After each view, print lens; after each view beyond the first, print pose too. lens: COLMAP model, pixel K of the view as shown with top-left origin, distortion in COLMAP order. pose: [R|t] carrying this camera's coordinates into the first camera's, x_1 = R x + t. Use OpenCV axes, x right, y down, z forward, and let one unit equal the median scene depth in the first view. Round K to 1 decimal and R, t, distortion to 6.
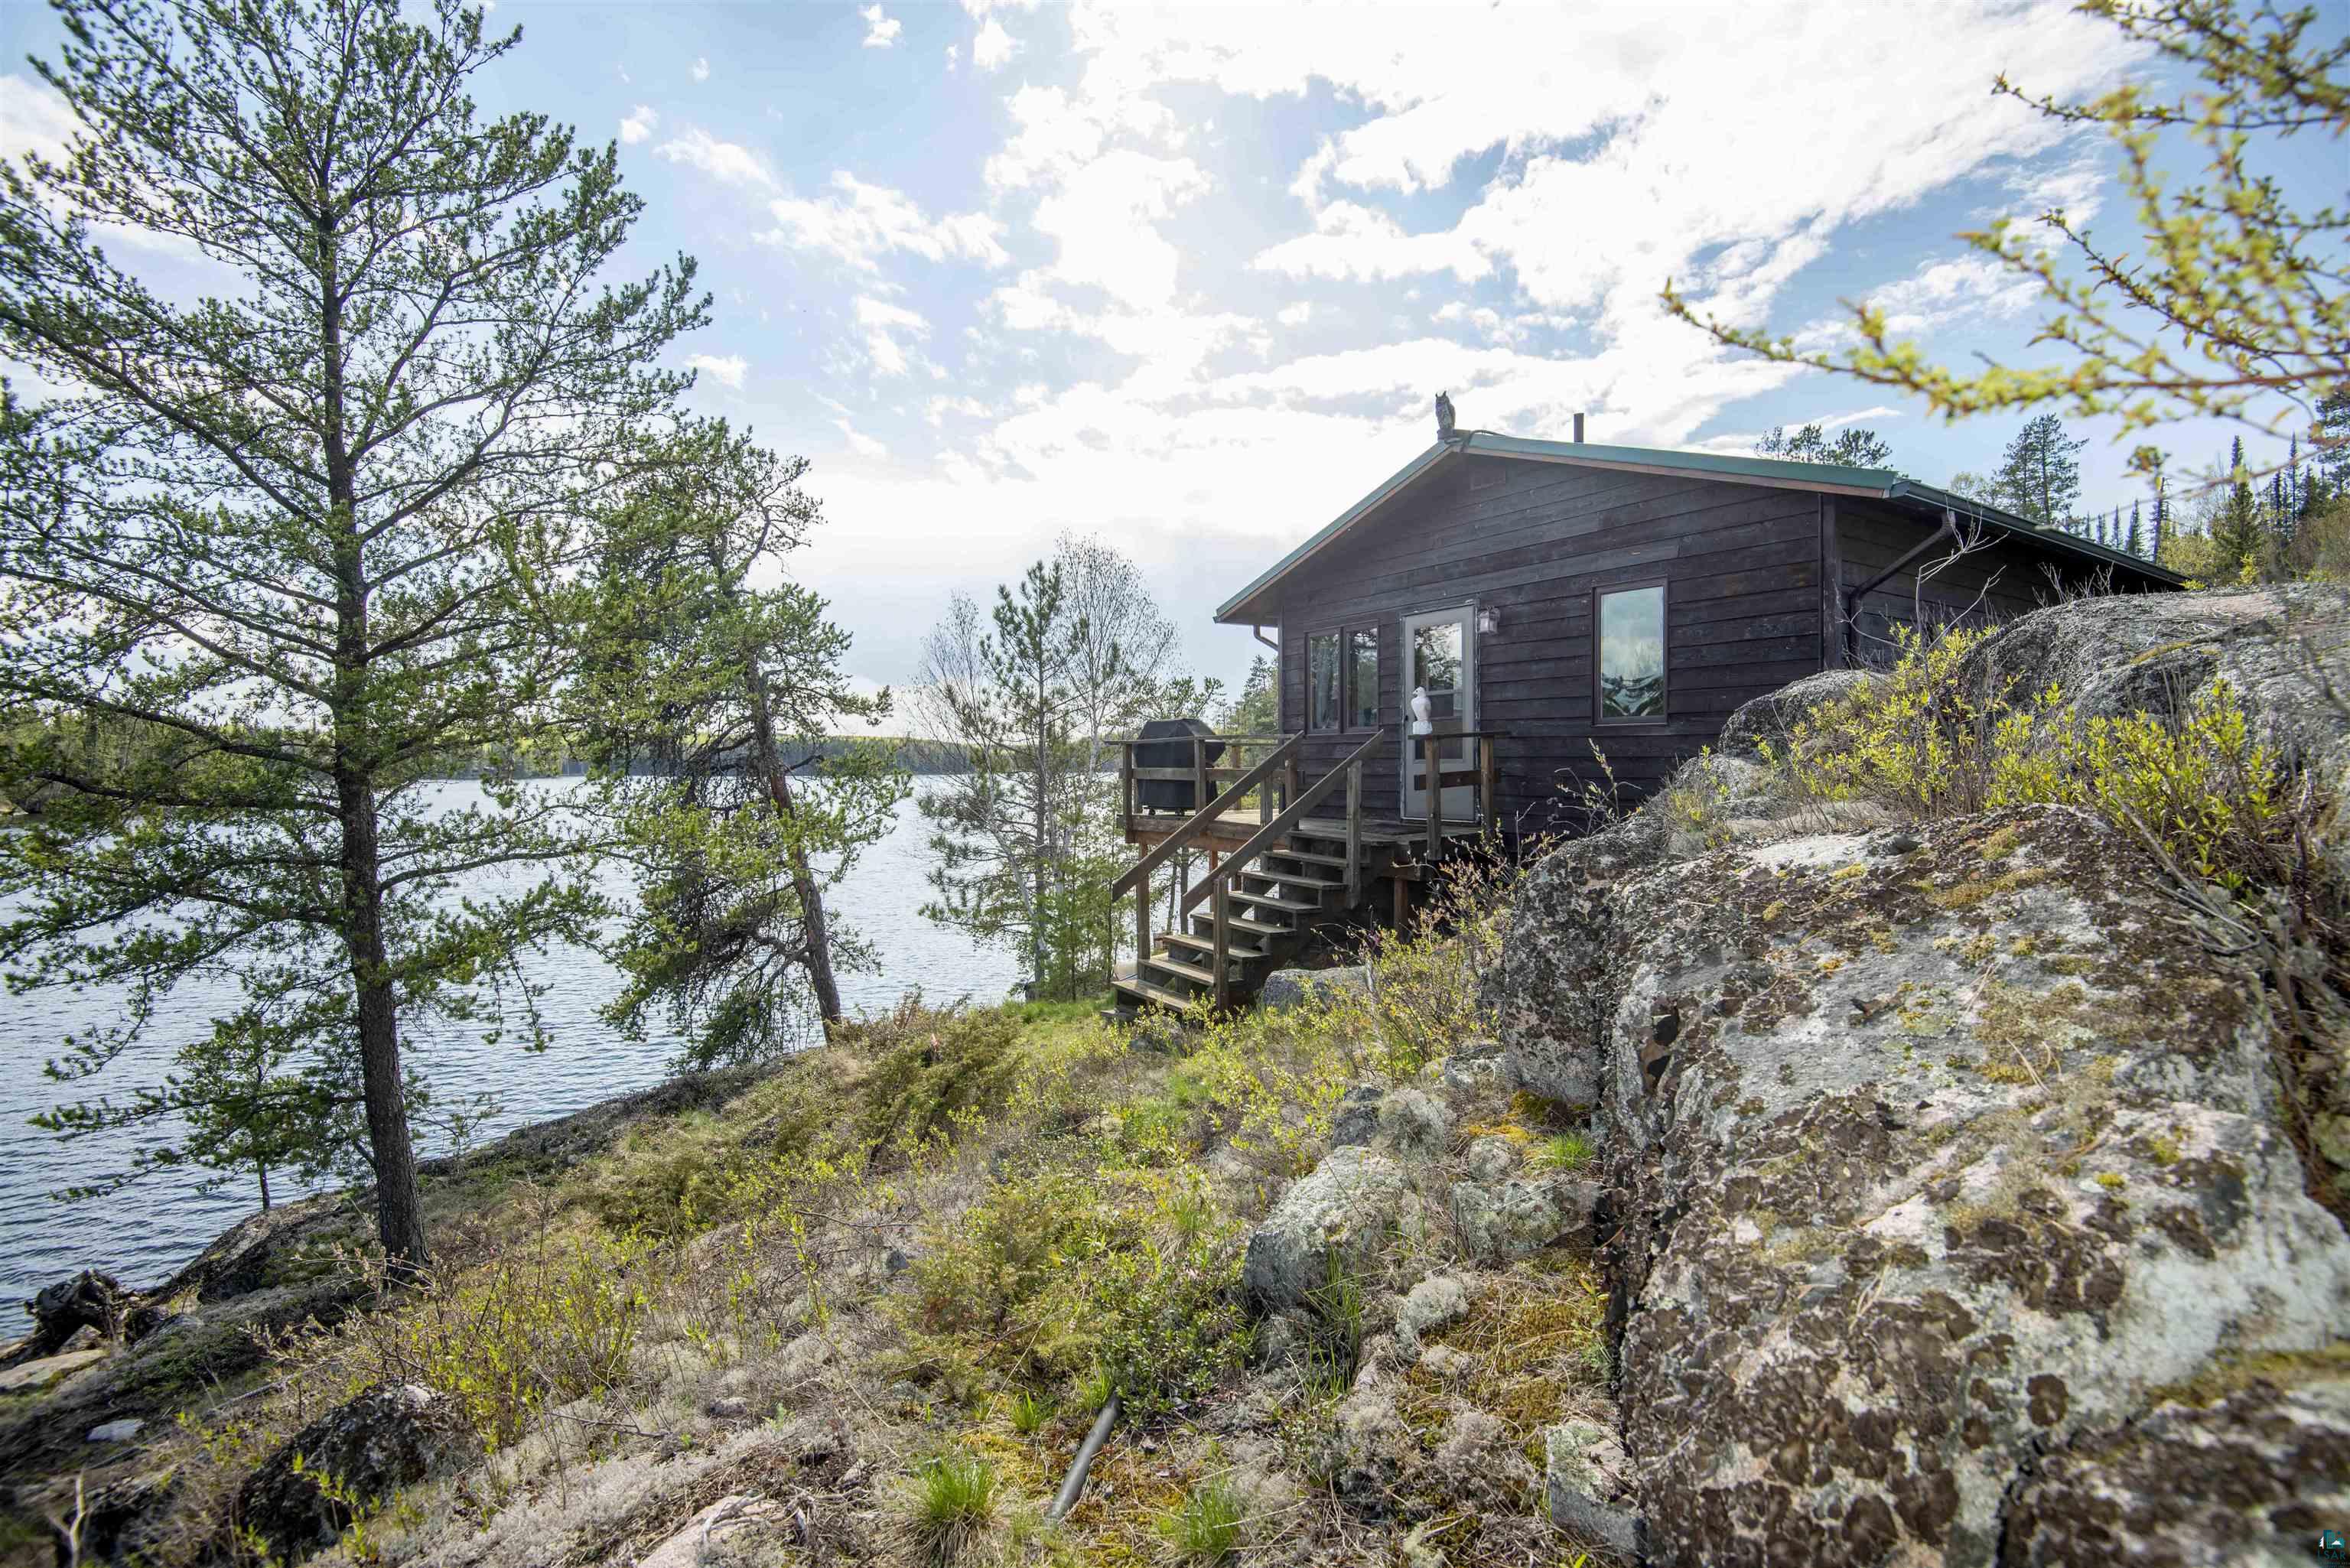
lens RADIAL K [[1108.6, 0, 1163.5], [0, 1108.6, 783.4], [0, 0, 1]] dist [-0.039041, -0.005312]
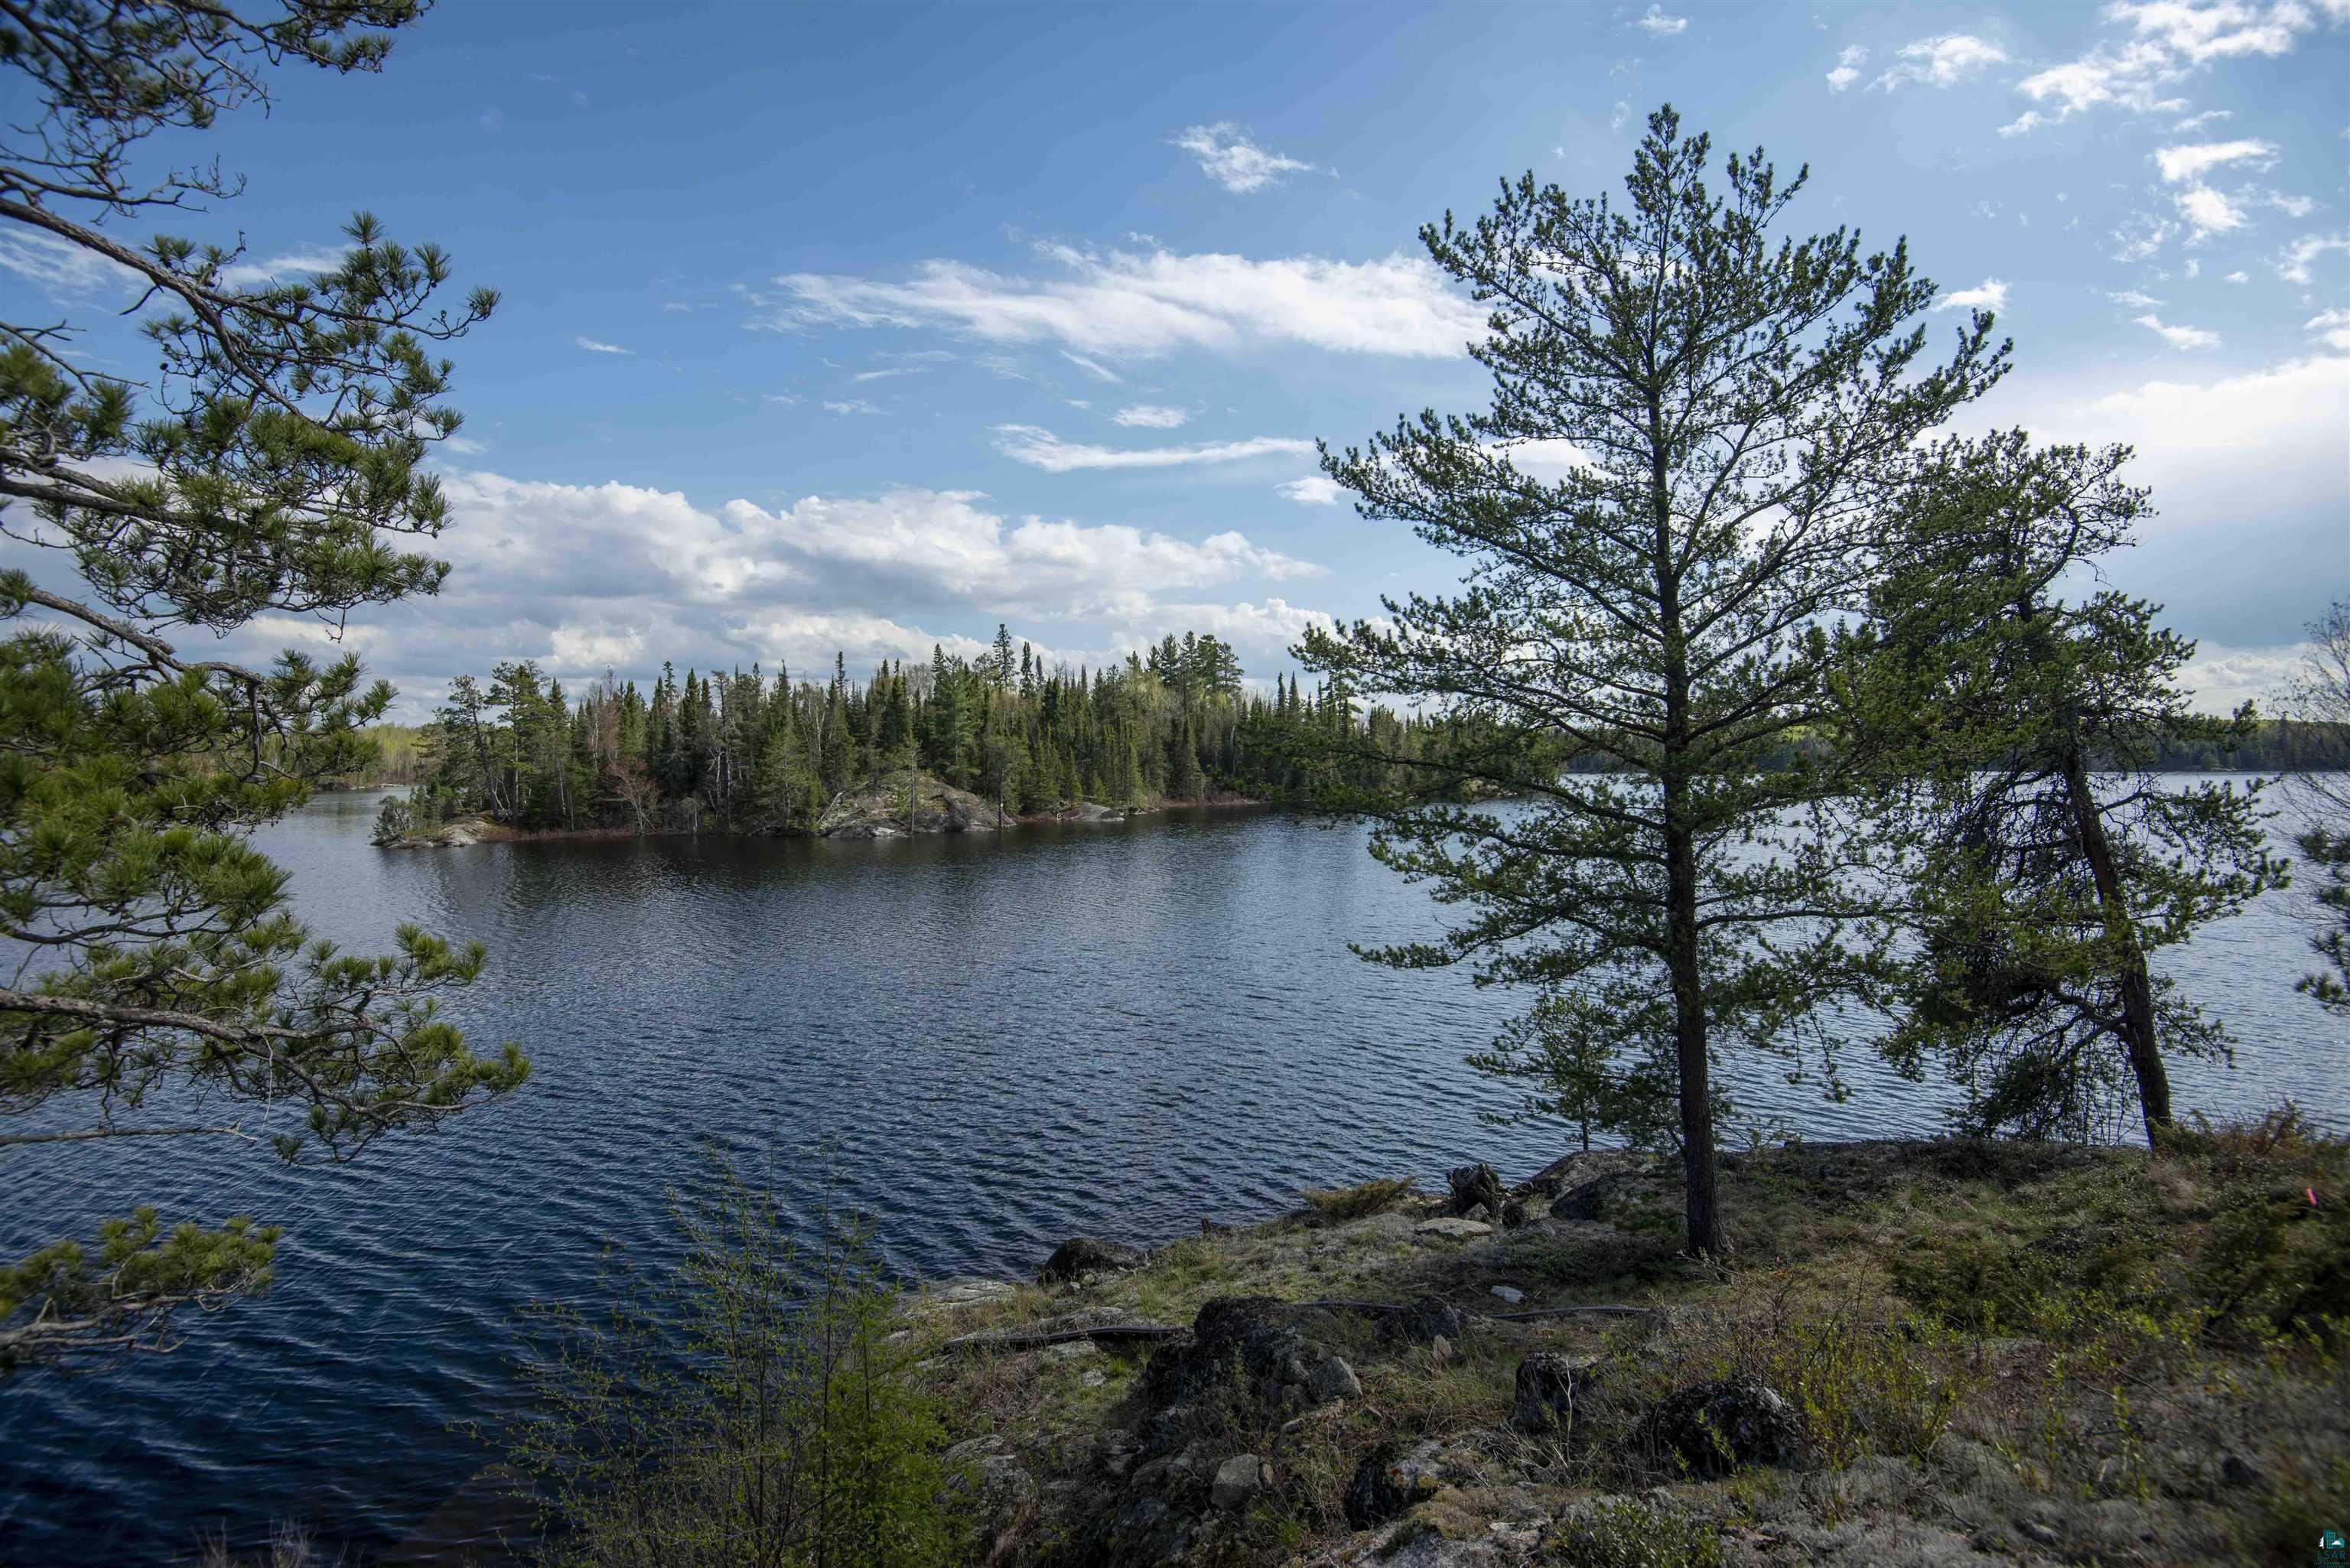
lens RADIAL K [[1079.1, 0, 1179.9], [0, 1079.1, 777.1], [0, 0, 1]] dist [-0.017893, -0.016474]
pose [[0.503942, 0.009877, -0.863681, 0.023603], [-0.011019, 0.999927, 0.005006, -0.070759], [0.863667, 0.006994, 0.504014, -0.108883]]
